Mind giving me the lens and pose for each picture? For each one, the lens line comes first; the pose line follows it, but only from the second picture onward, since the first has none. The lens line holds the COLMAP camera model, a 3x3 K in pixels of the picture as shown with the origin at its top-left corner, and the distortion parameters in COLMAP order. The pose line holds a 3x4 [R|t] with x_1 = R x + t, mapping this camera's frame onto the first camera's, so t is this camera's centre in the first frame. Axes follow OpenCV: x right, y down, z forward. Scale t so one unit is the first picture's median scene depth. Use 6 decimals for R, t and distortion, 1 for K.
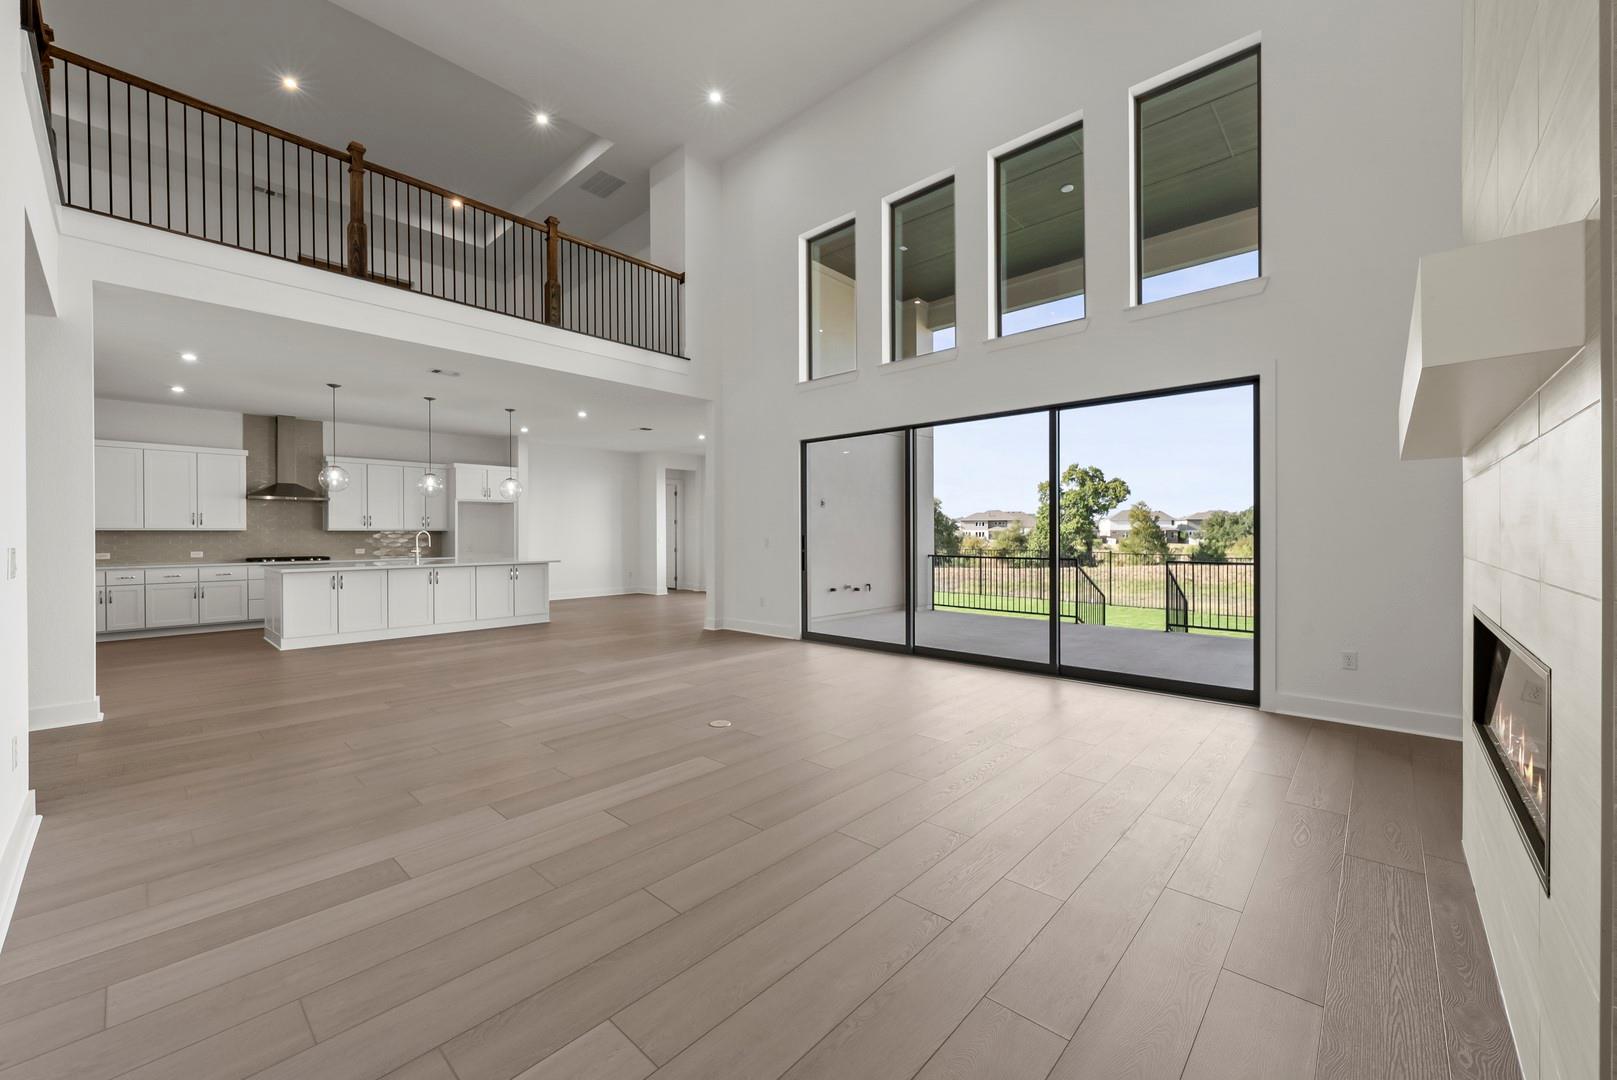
lens RADIAL K [[632.4, 0, 808.9], [0, 632.4, 539.7], [0, 0, 1]] dist [-0.001642, -0.000269]
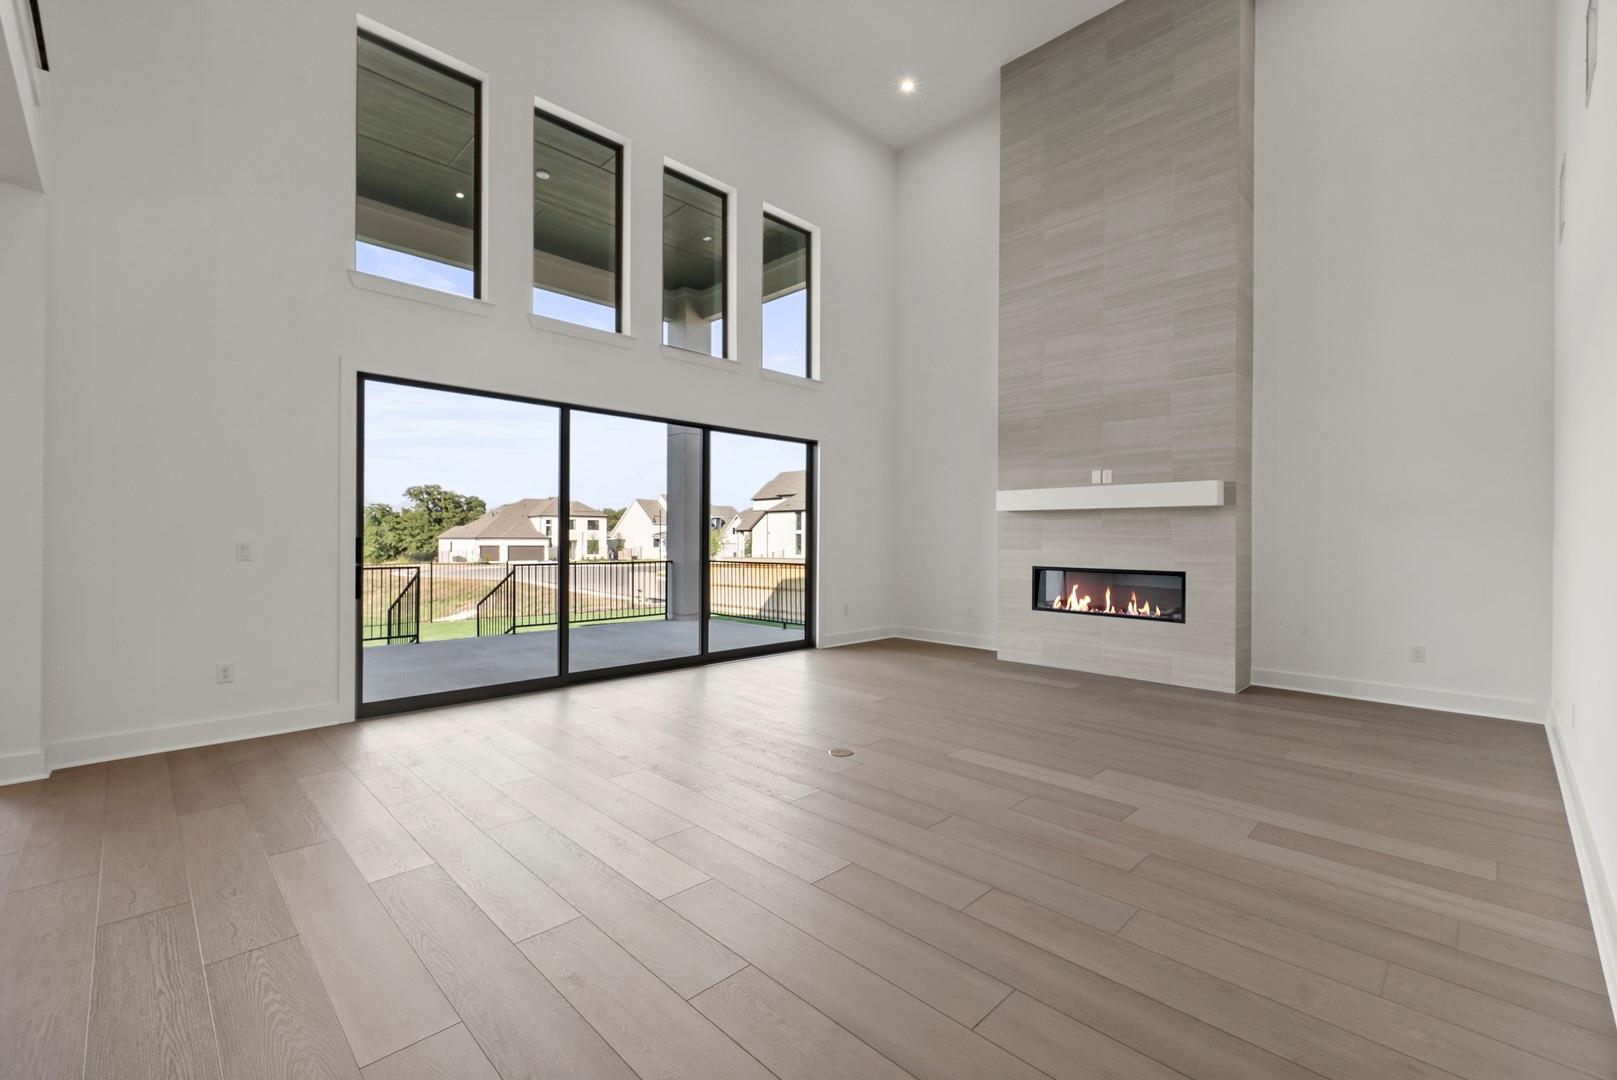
lens RADIAL K [[688.7, 0, 817.3], [0, 688.7, 535.8], [0, 0, 1]] dist [0.000579, -0.000106]
pose [[0.041285, 0.008645, 0.999110, -0.687183], [0.005231, 0.999947, -0.008868, -0.001190], [-0.999134, 0.005592, 0.041238, 0.619076]]
